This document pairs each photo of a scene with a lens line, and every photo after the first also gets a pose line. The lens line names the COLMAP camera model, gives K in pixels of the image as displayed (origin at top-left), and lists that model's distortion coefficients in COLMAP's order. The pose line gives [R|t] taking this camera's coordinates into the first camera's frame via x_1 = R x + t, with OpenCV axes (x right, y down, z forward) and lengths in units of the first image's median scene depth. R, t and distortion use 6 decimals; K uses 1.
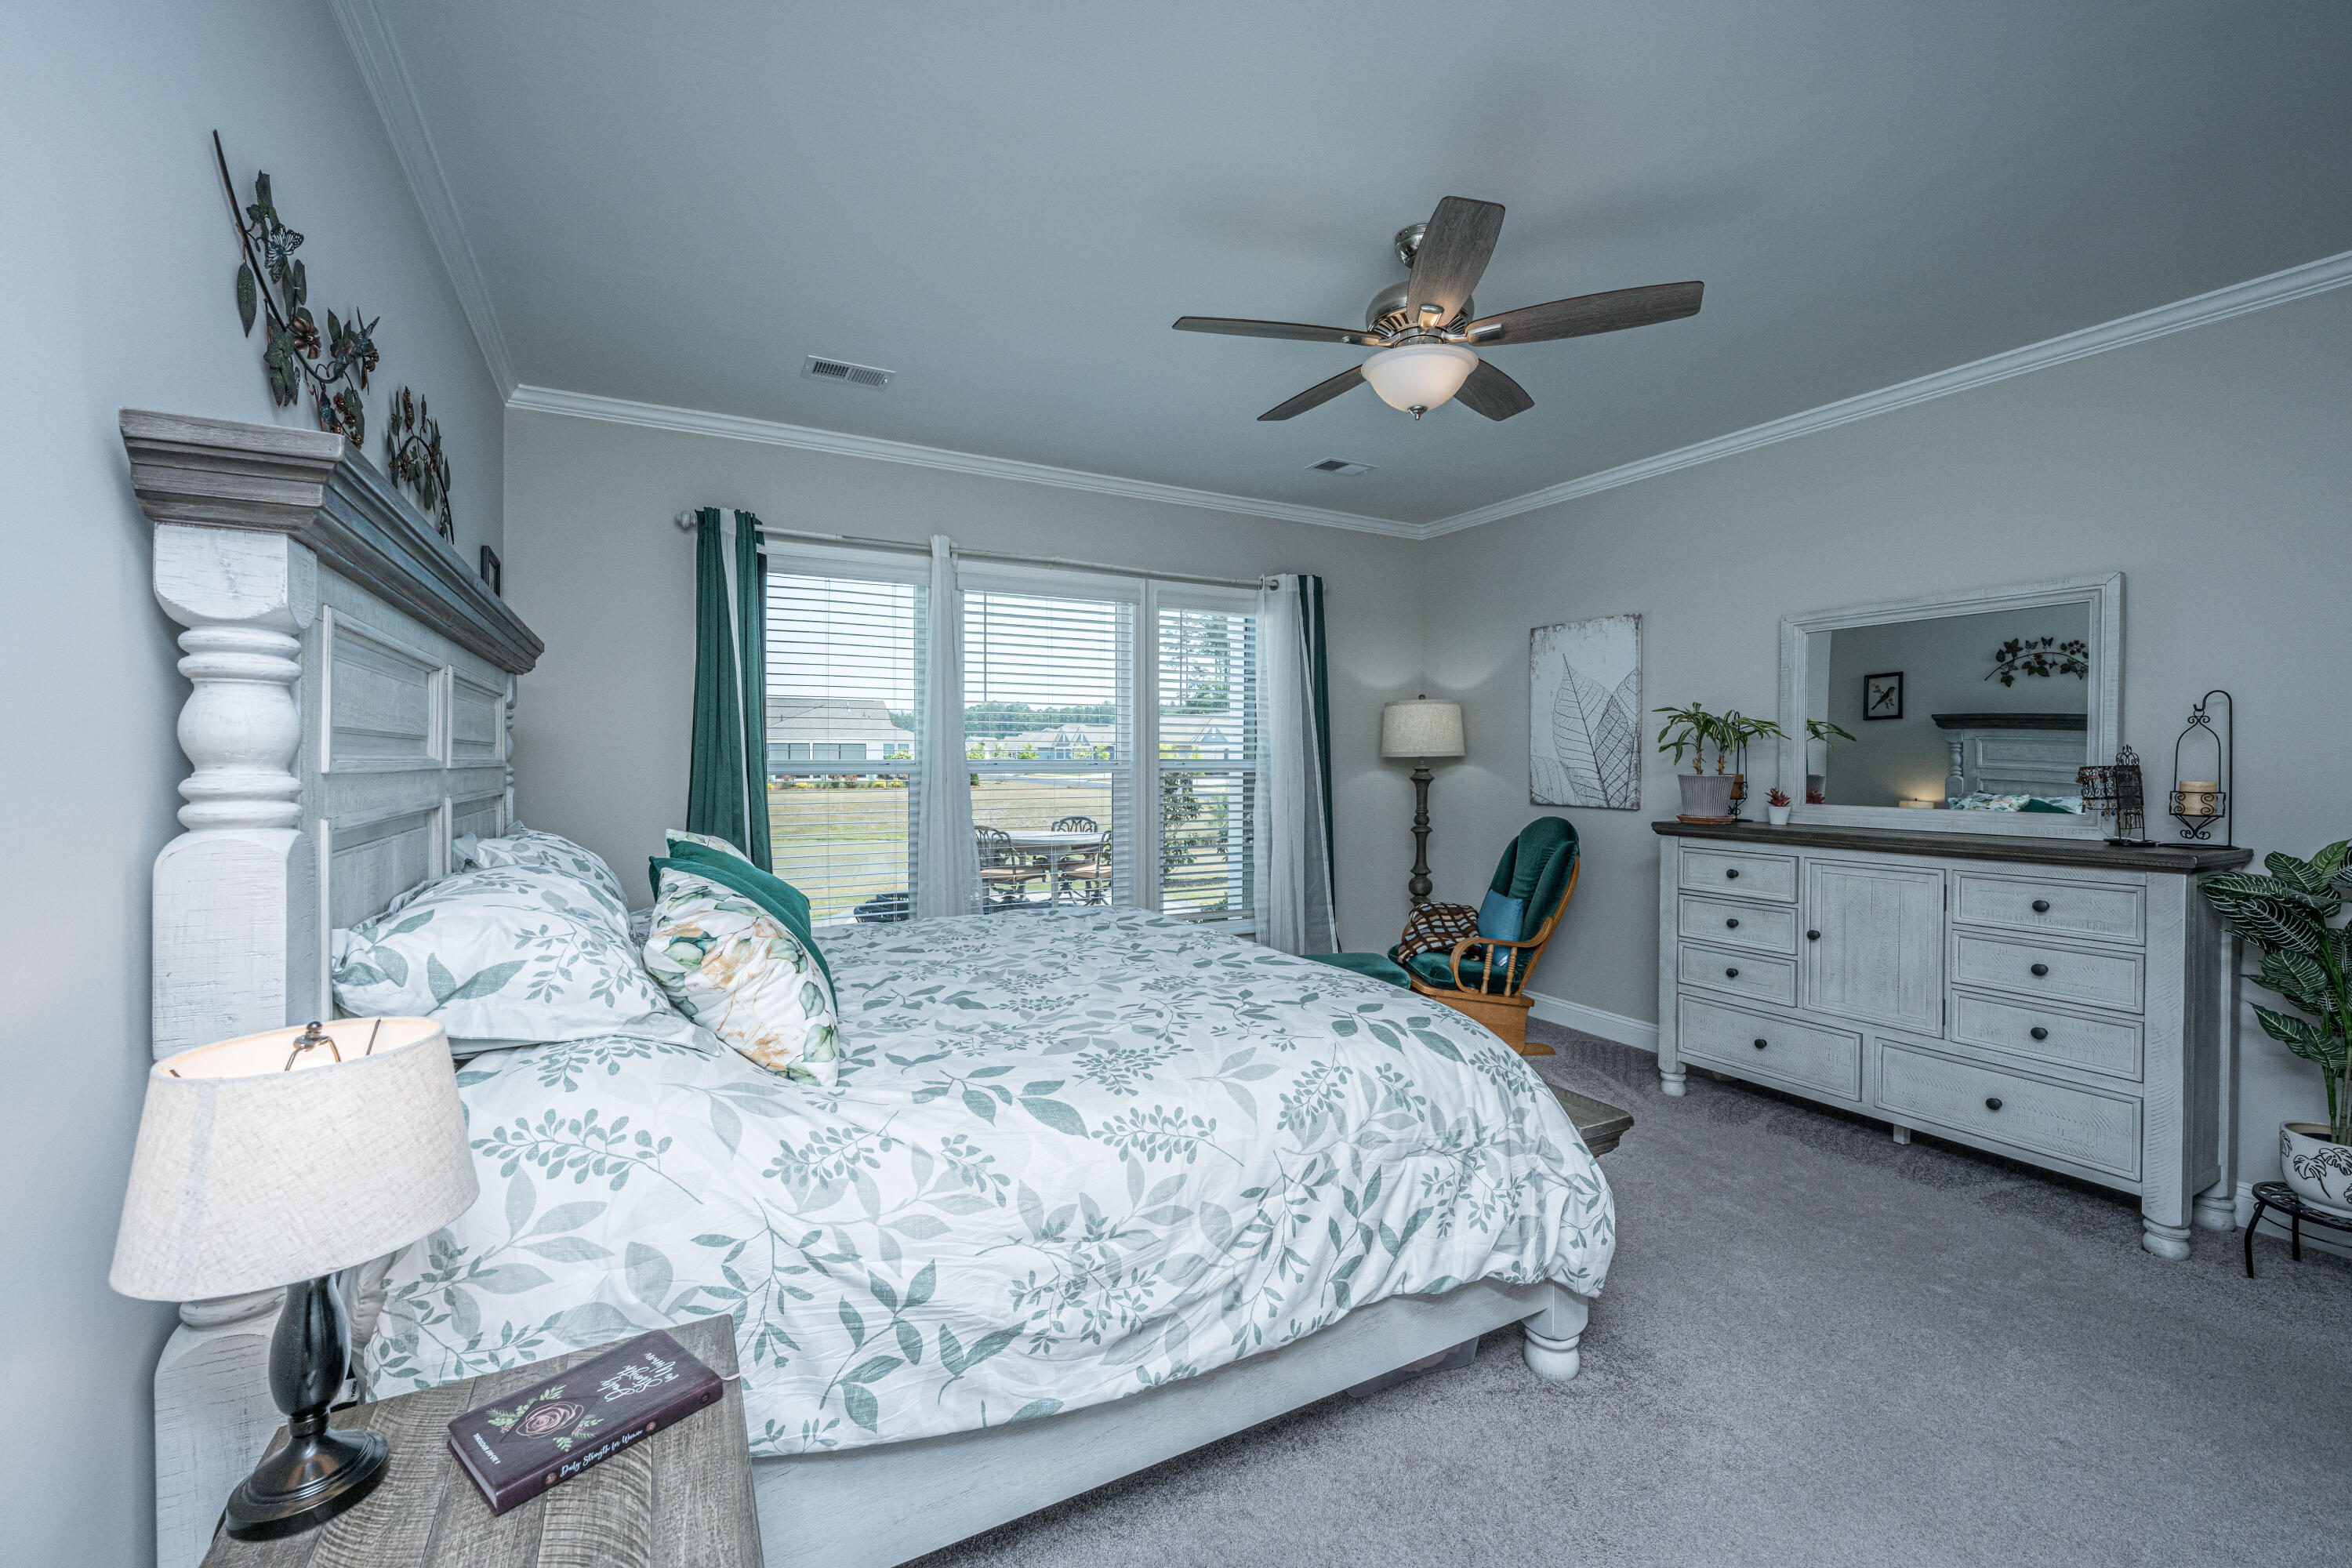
lens RADIAL K [[968.7, 0, 1180.5], [0, 968.7, 774.6], [0, 0, 1]] dist [0.000505, 0.000141]
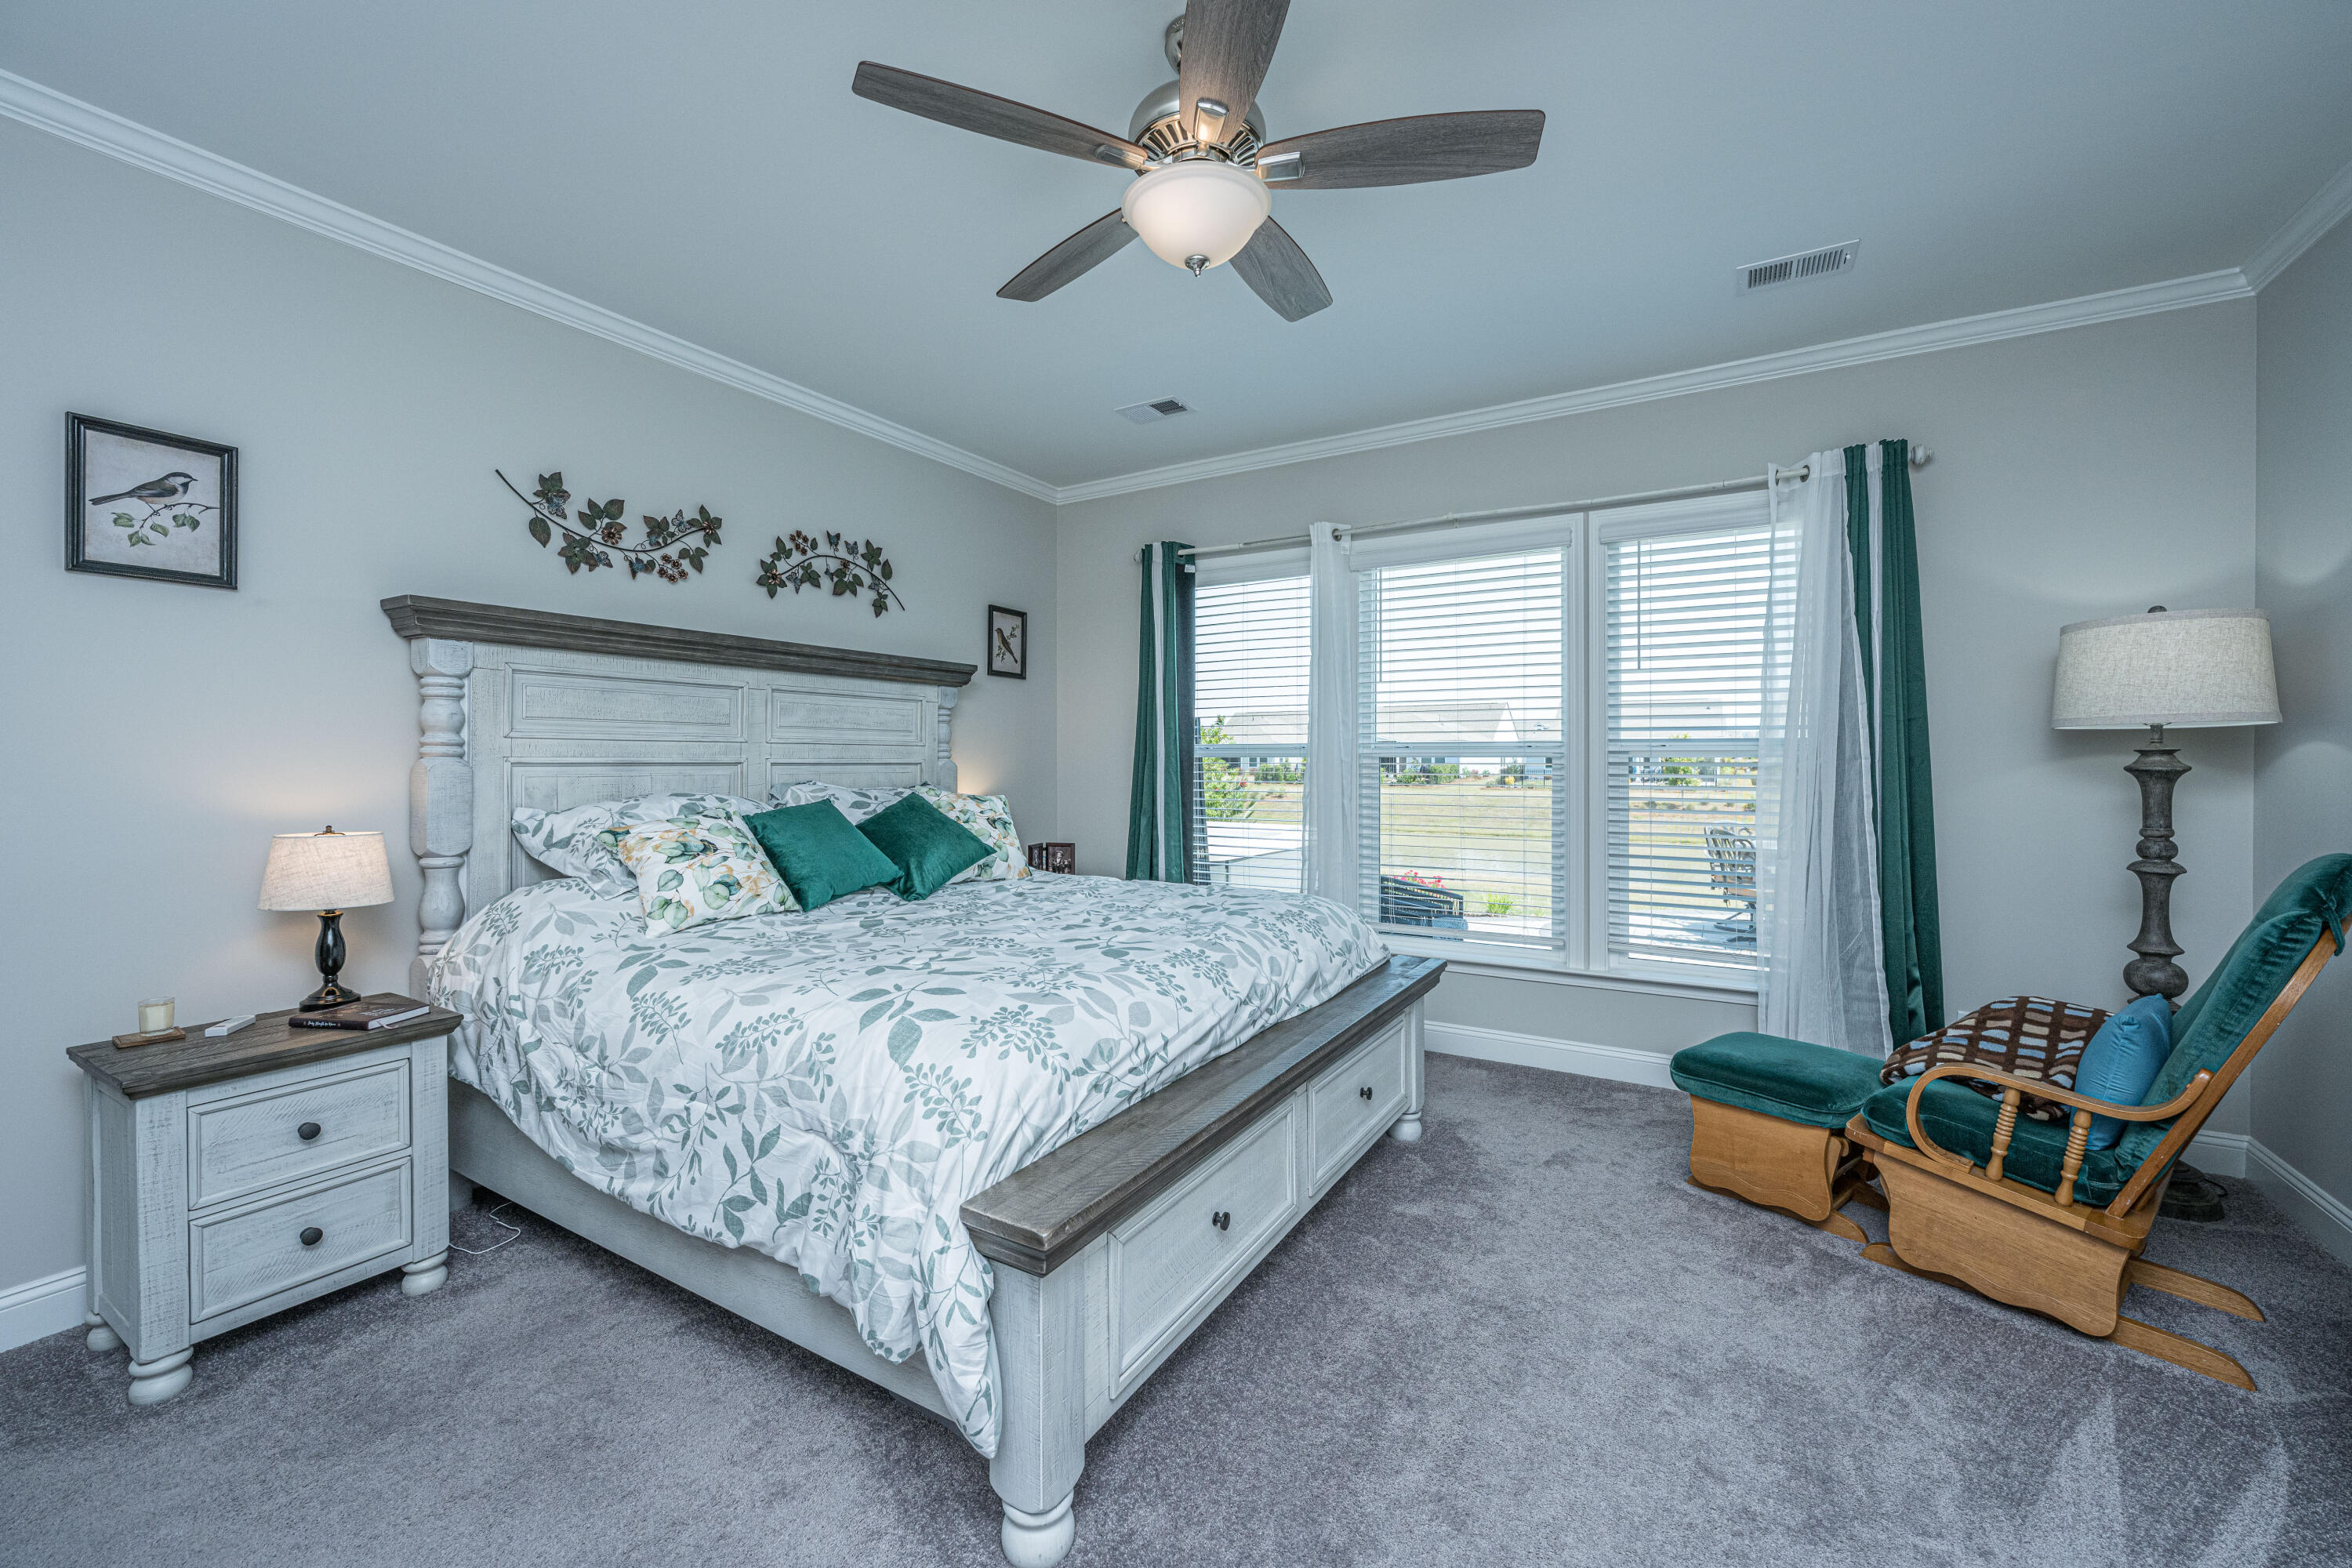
lens RADIAL K [[939.5, 0, 1172.7], [0, 939.5, 771.8], [0, 0, 1]] dist [-0.003076, 0.000665]
pose [[0.497967, 0.011082, -0.867125, 1.054805], [-0.015643, 0.999870, 0.003796, 0.028594], [0.867055, 0.011674, 0.498076, 0.741157]]
